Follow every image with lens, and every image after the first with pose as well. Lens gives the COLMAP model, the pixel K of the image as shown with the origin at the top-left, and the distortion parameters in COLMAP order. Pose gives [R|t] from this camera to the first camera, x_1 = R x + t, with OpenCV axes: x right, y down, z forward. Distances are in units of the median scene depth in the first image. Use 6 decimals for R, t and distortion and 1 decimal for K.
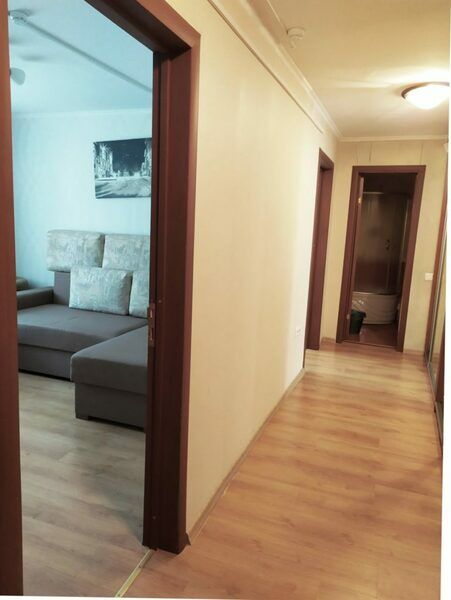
lens RADIAL K [[452.5, 0, 224.8], [0, 452.5, 300.4], [0, 0, 1]] dist [0.027687, -0.013282]
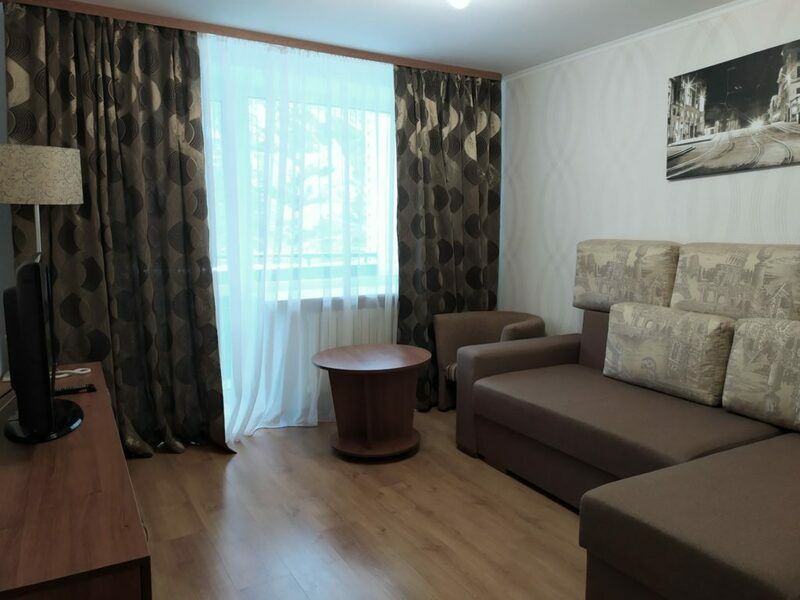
lens RADIAL K [[603.3, 0, 400.9], [0, 603.3, 293.7], [0, 0, 1]] dist [0.027687, -0.013282]
pose [[0.766217, 0.036913, -0.641520, -0.057925], [-0.083875, 0.995553, -0.042894, -0.030952], [0.637084, 0.086673, 0.765906, 0.257401]]
